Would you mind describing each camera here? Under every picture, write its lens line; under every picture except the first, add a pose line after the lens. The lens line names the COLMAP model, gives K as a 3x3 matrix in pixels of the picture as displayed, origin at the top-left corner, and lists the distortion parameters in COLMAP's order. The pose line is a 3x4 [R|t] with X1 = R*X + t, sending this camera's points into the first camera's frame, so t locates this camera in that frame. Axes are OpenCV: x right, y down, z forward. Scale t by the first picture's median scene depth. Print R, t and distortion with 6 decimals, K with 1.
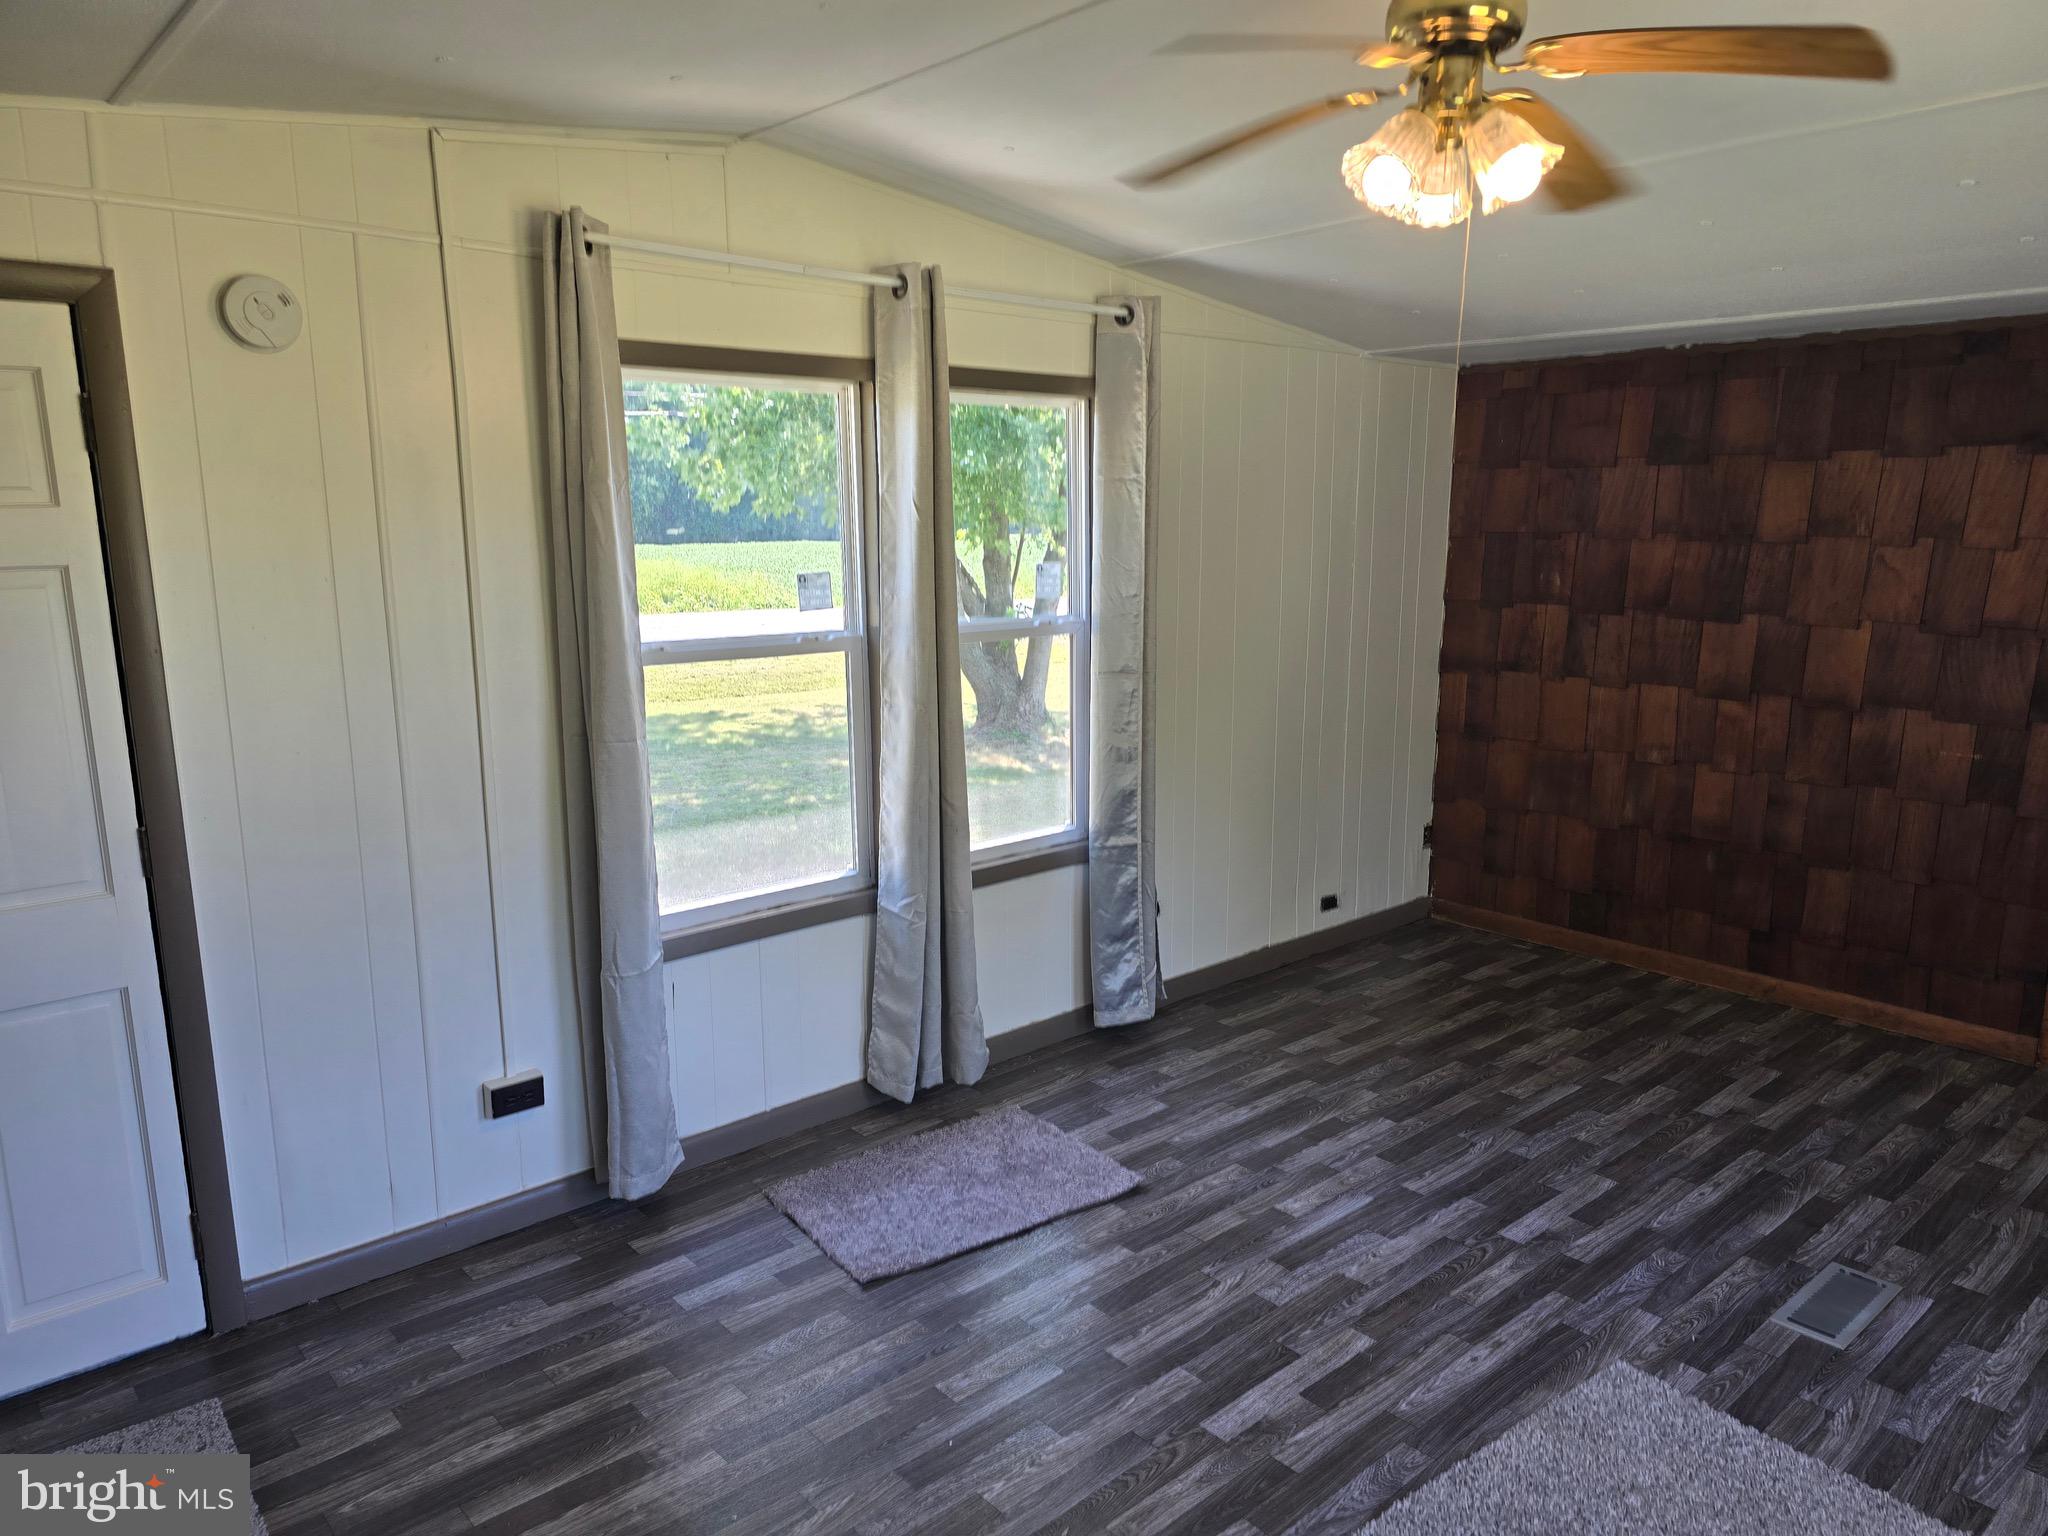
lens RADIAL K [[1385.8, 0, 1024.0], [0, 1385.8, 768.0], [0, 0, 1]] dist [0.083759, -0.088312]
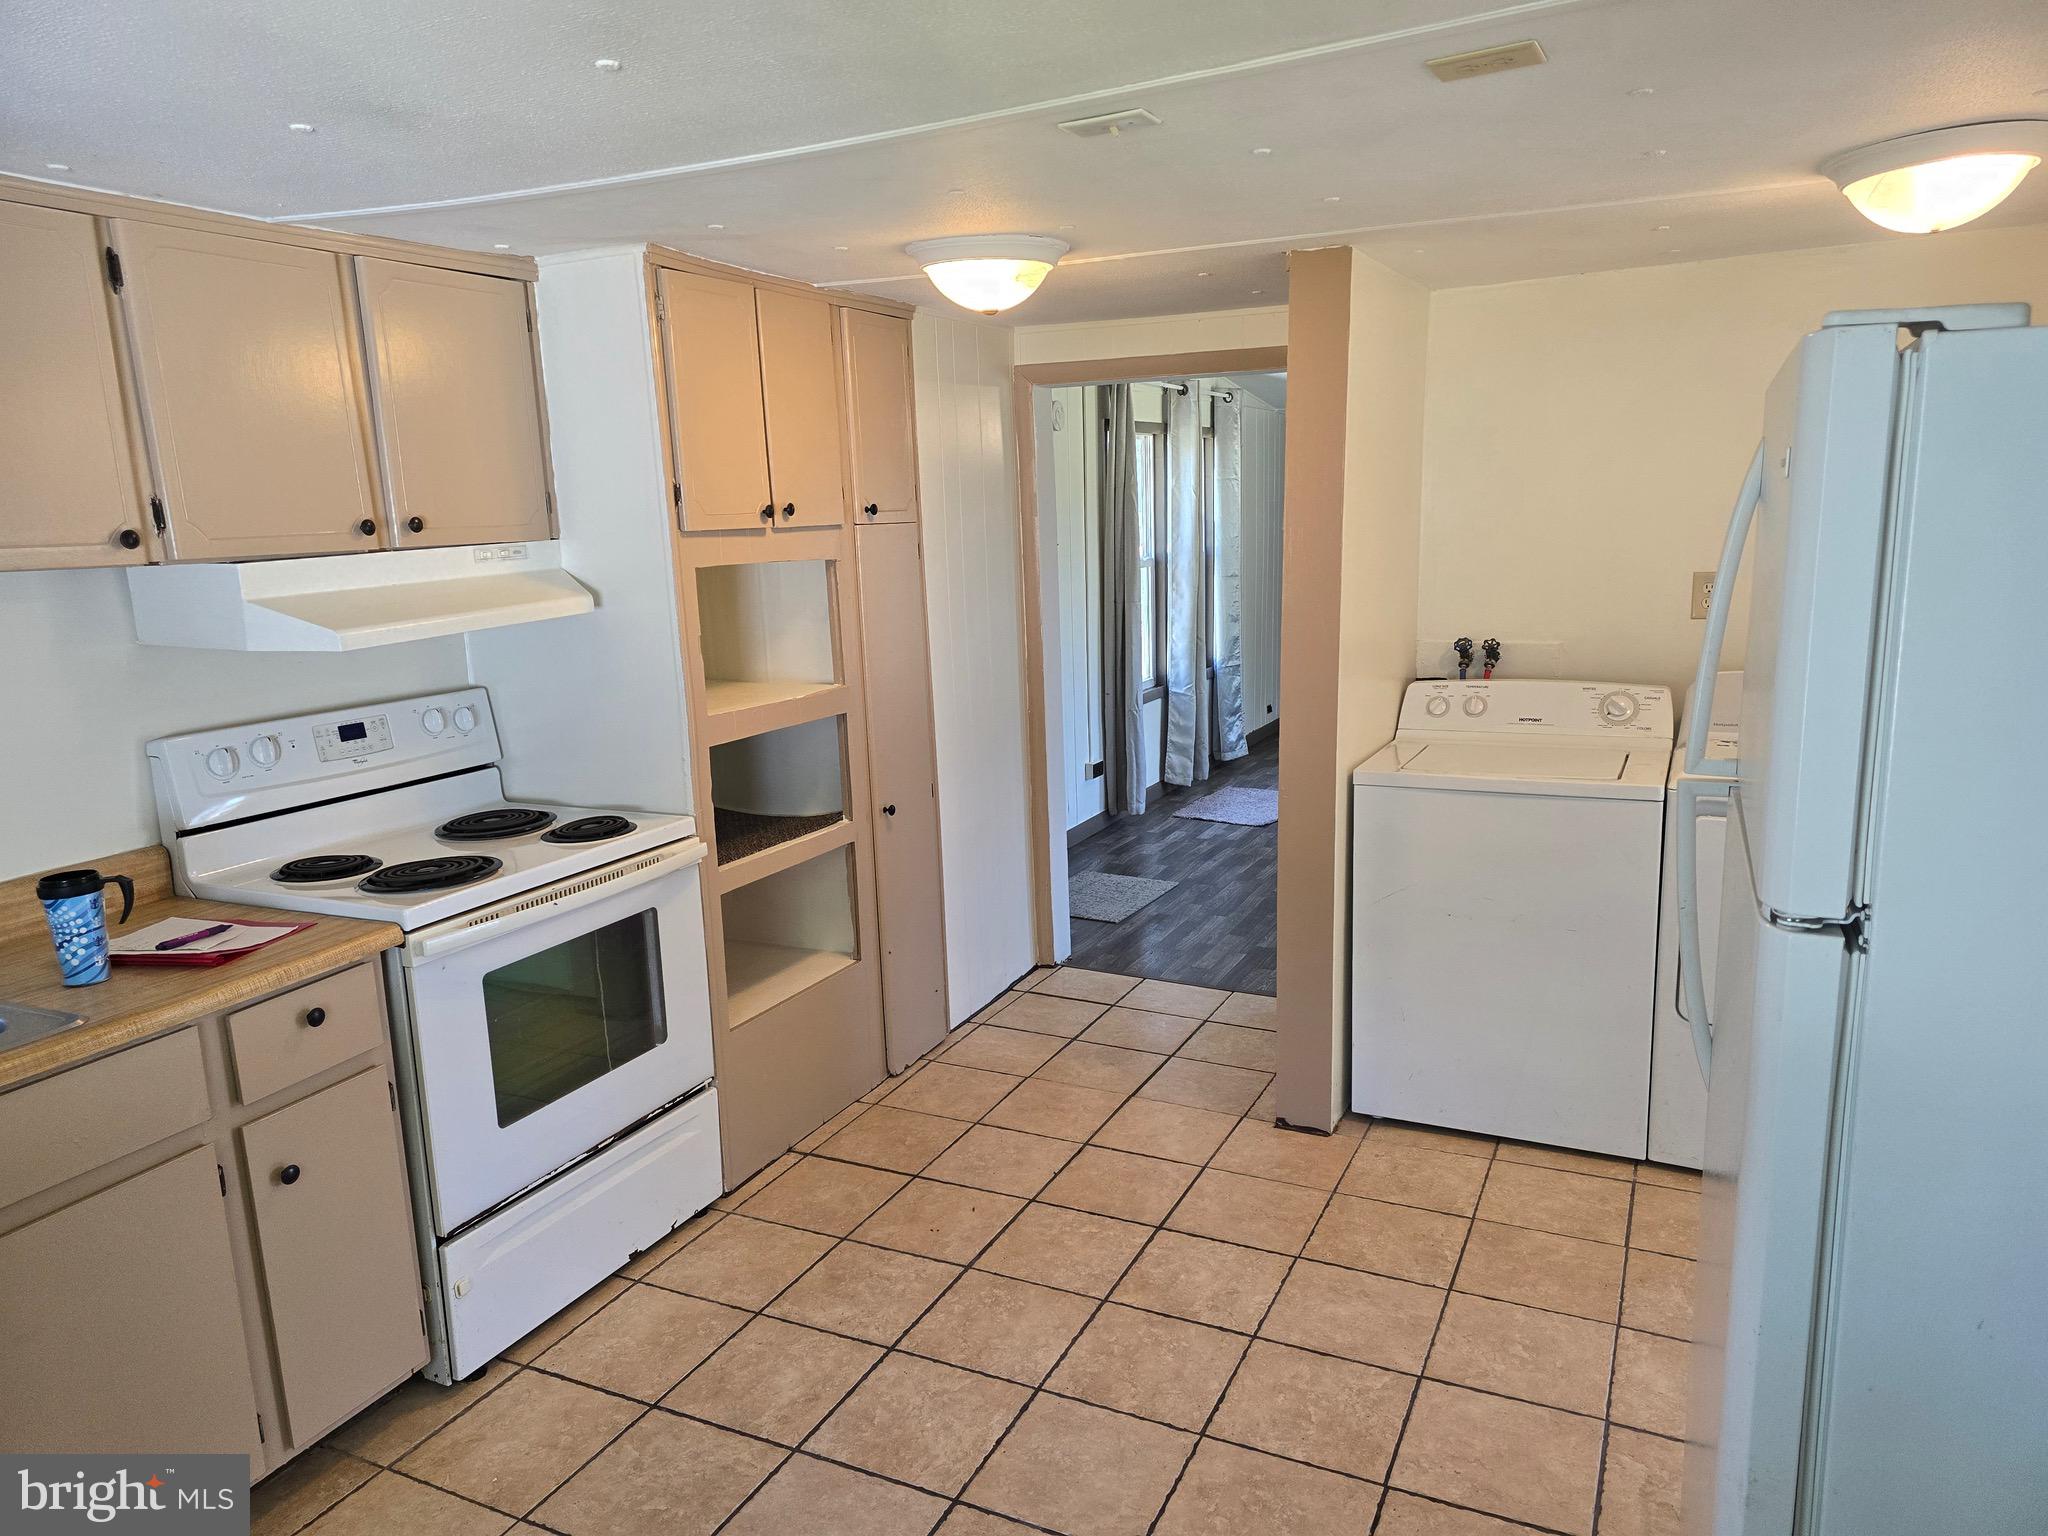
lens RADIAL K [[1352.5, 0, 1065.4], [0, 1352.5, 750.1], [0, 0, 1]] dist [0.067318, -0.059978]
pose [[0.919702, -0.091104, 0.381901, -0.863689], [0.092909, 0.995580, 0.013753, 0.122593], [-0.381466, 0.022833, 0.924101, -0.659878]]
